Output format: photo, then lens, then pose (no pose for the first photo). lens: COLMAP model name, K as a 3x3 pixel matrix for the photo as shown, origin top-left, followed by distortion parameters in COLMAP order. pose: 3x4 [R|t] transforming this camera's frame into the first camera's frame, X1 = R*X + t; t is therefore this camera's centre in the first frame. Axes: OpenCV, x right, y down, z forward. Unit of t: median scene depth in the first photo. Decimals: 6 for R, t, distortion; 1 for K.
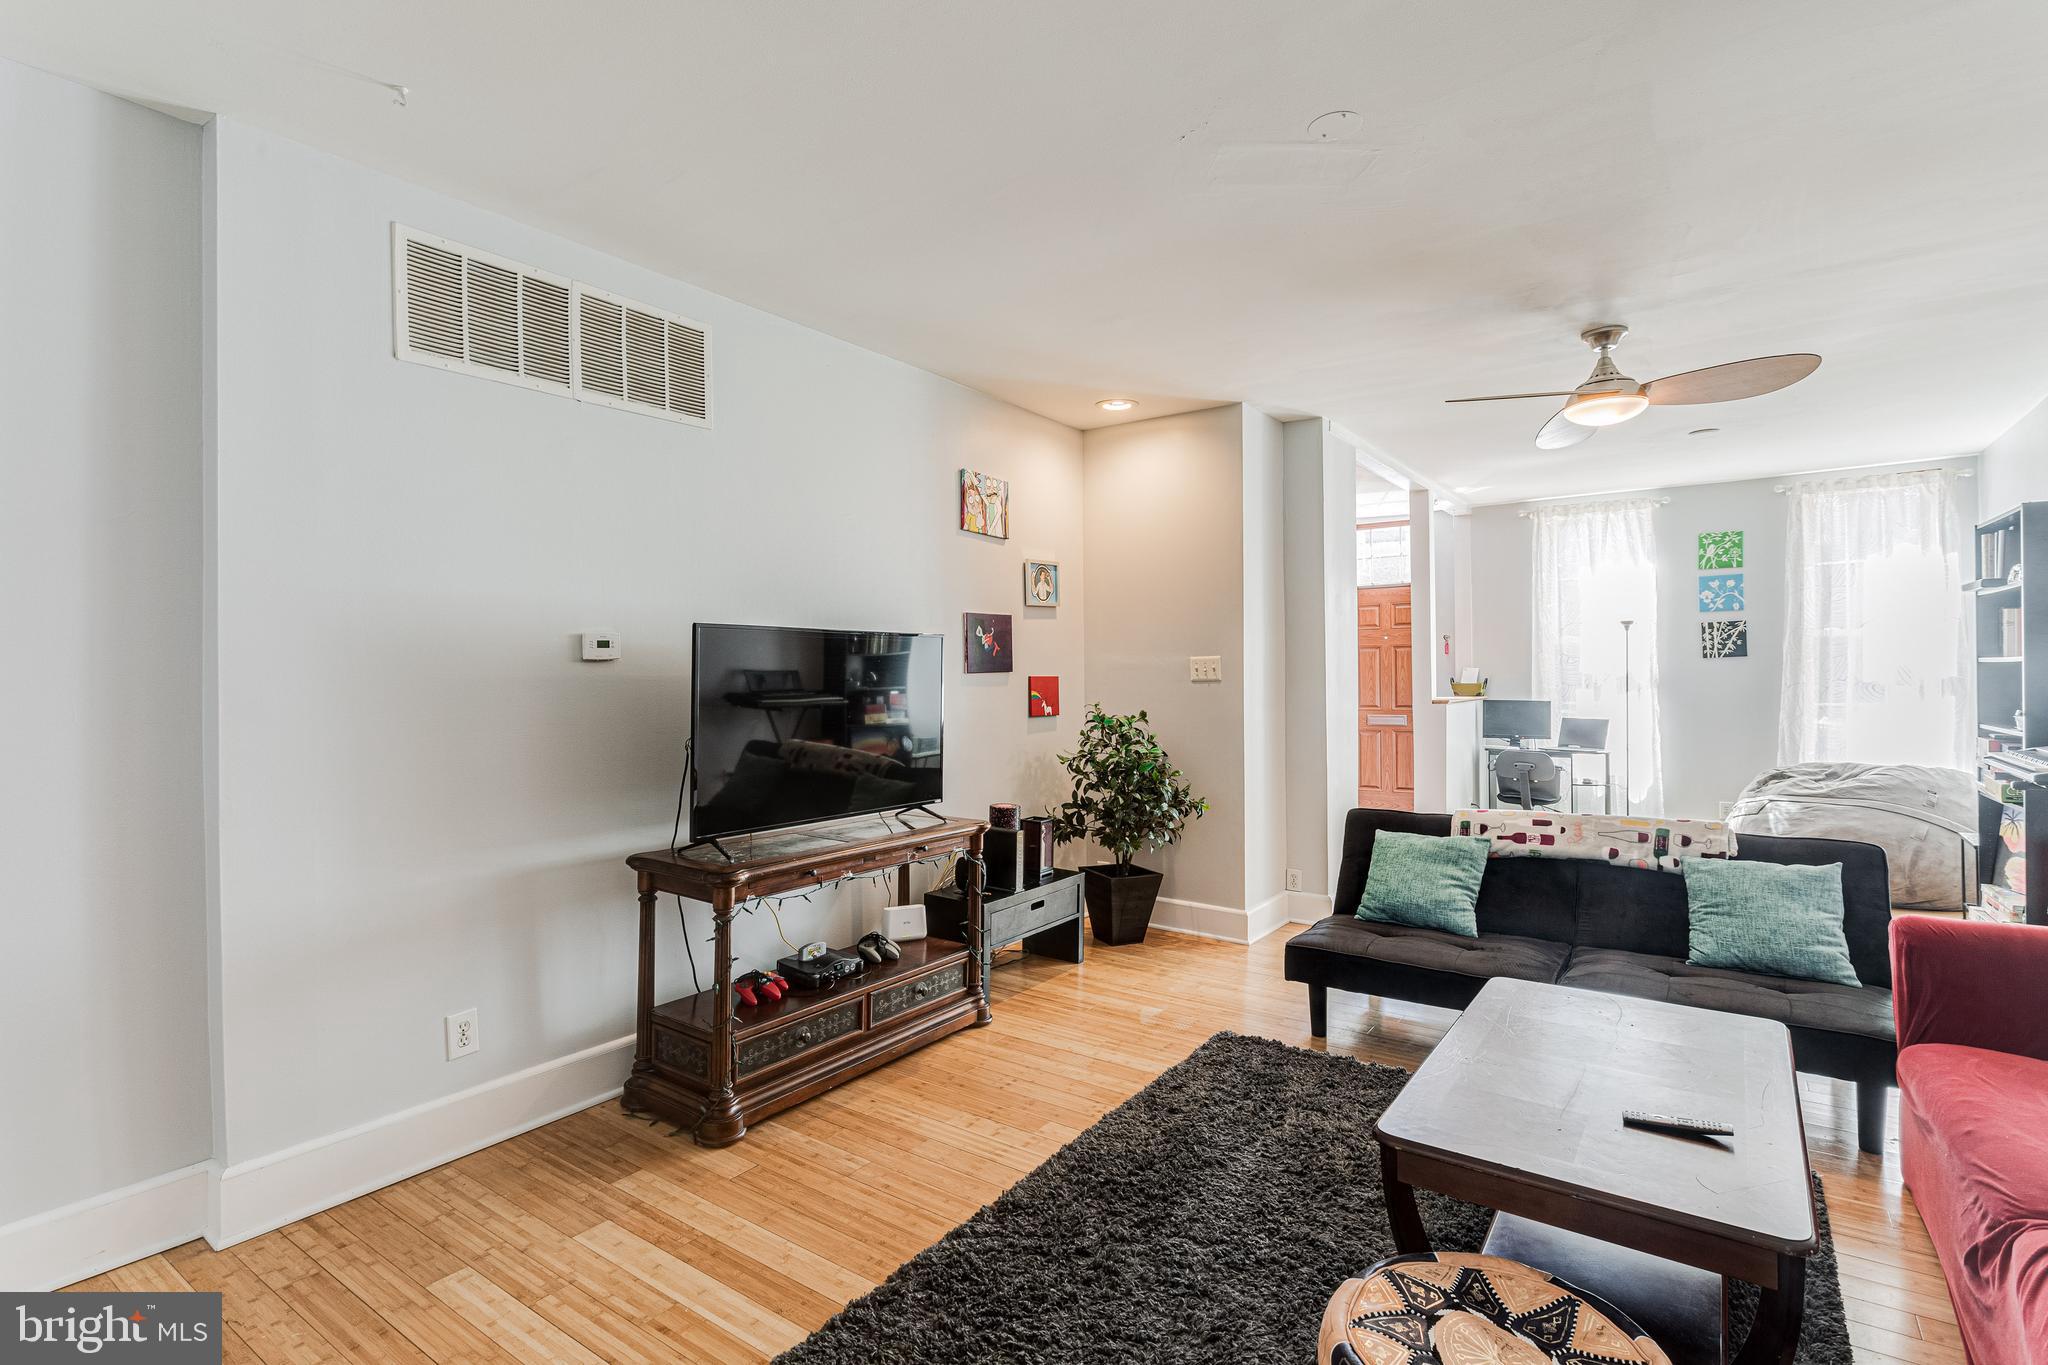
lens RADIAL K [[990.6, 0, 1013.5], [0, 990.6, 679.0], [0, 0, 1]] dist [0.000125, -0.000146]
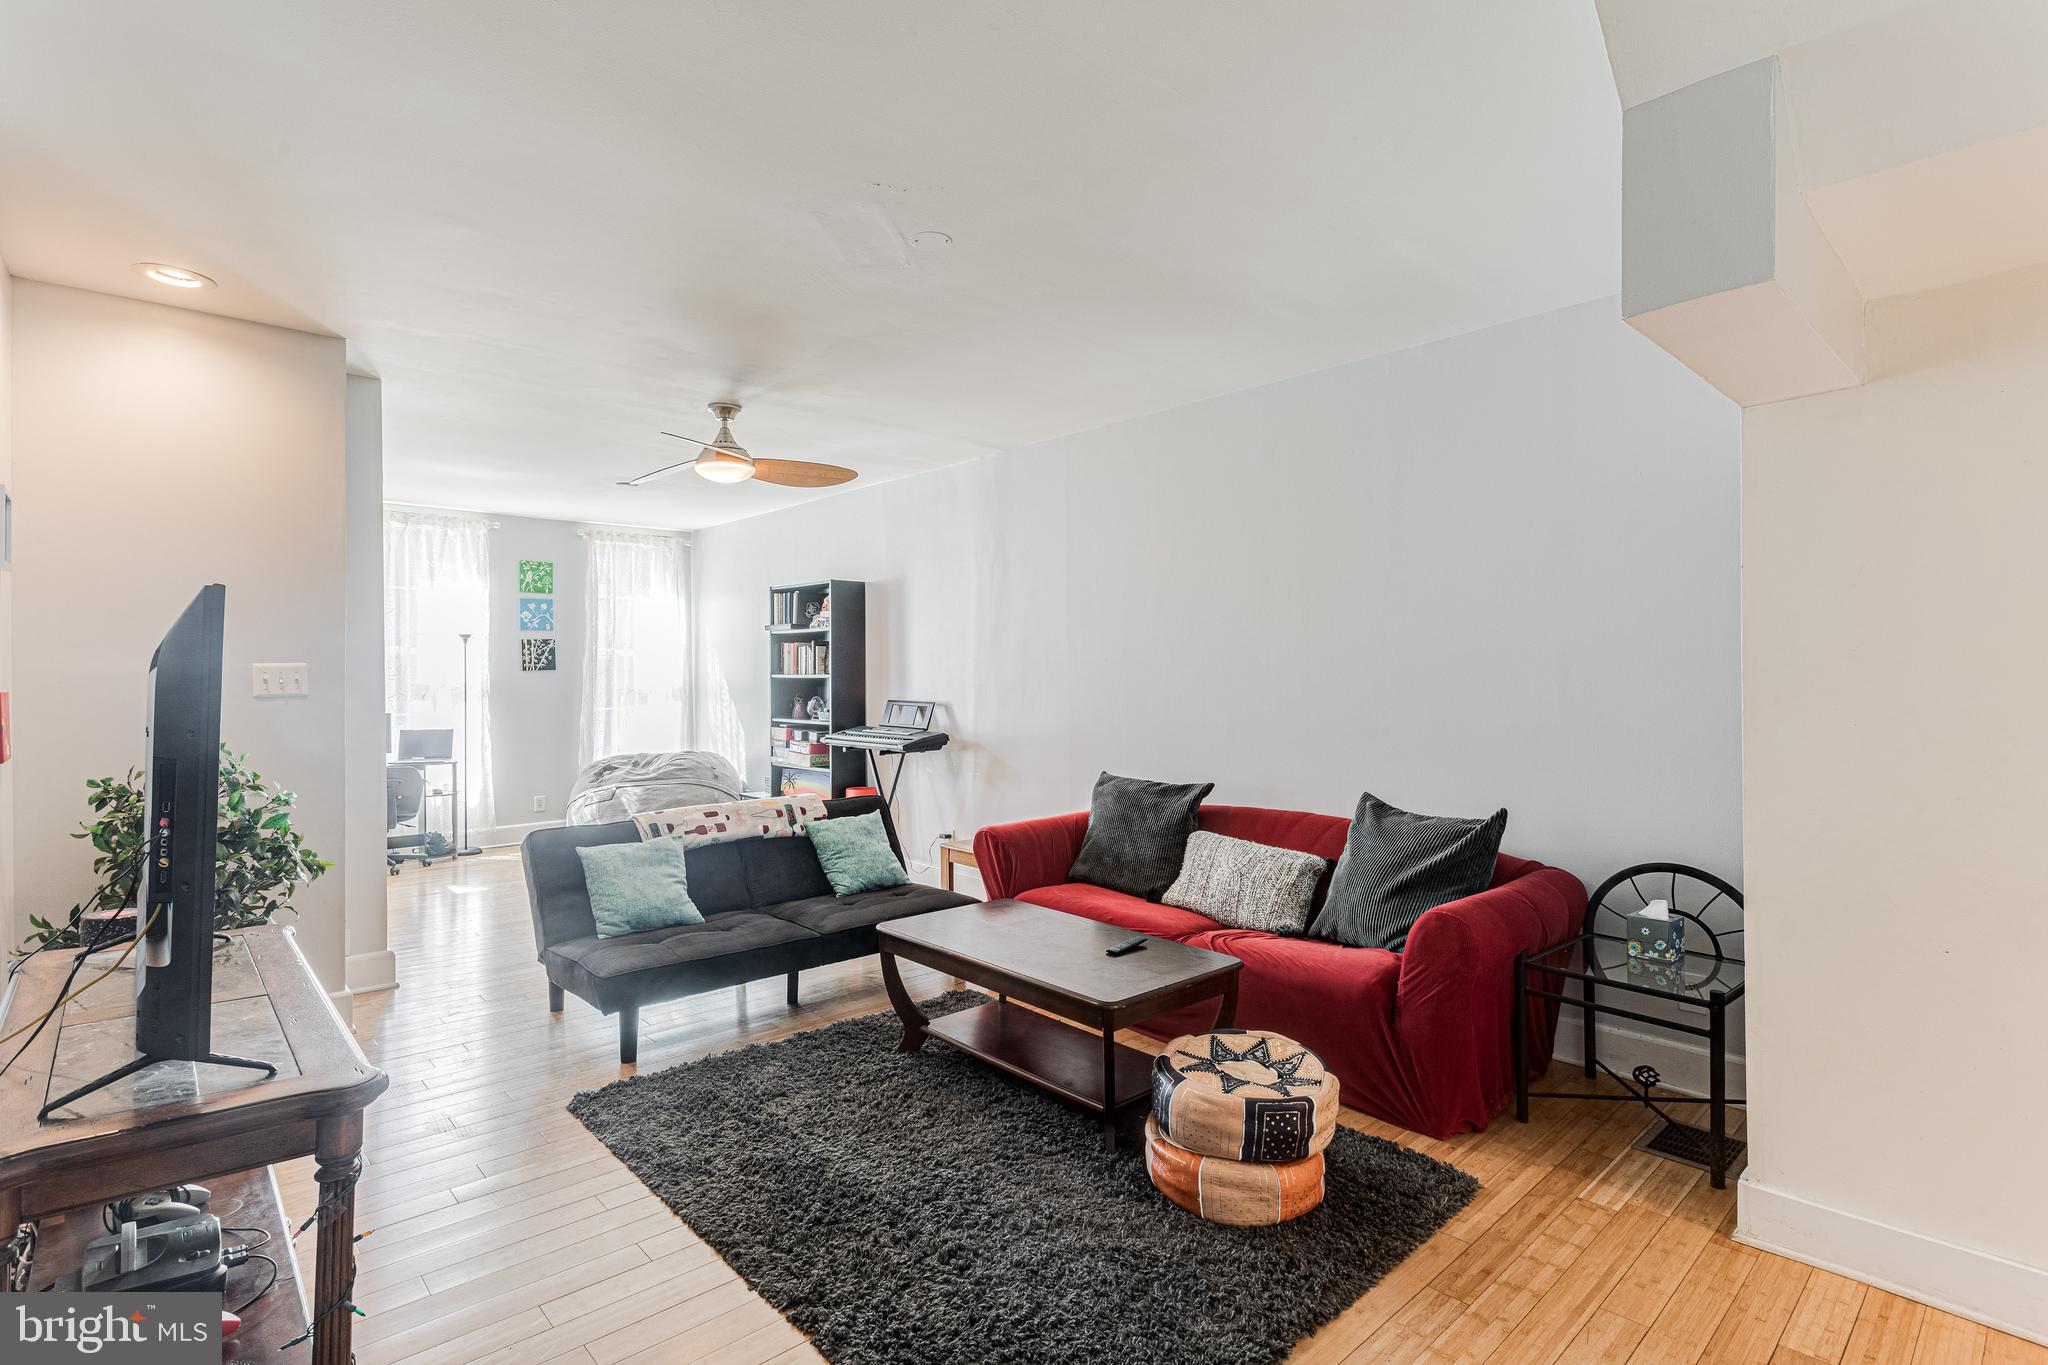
lens RADIAL K [[990.6, 0, 1010.8], [0, 990.6, 679.3], [0, 0, 1]] dist [0.000125, -0.000146]
pose [[0.206908, 0.004130, 0.978352, -0.434852], [0.003776, 0.999980, -0.005020, -0.005384], [-0.978353, 0.004733, 0.206889, 0.333767]]
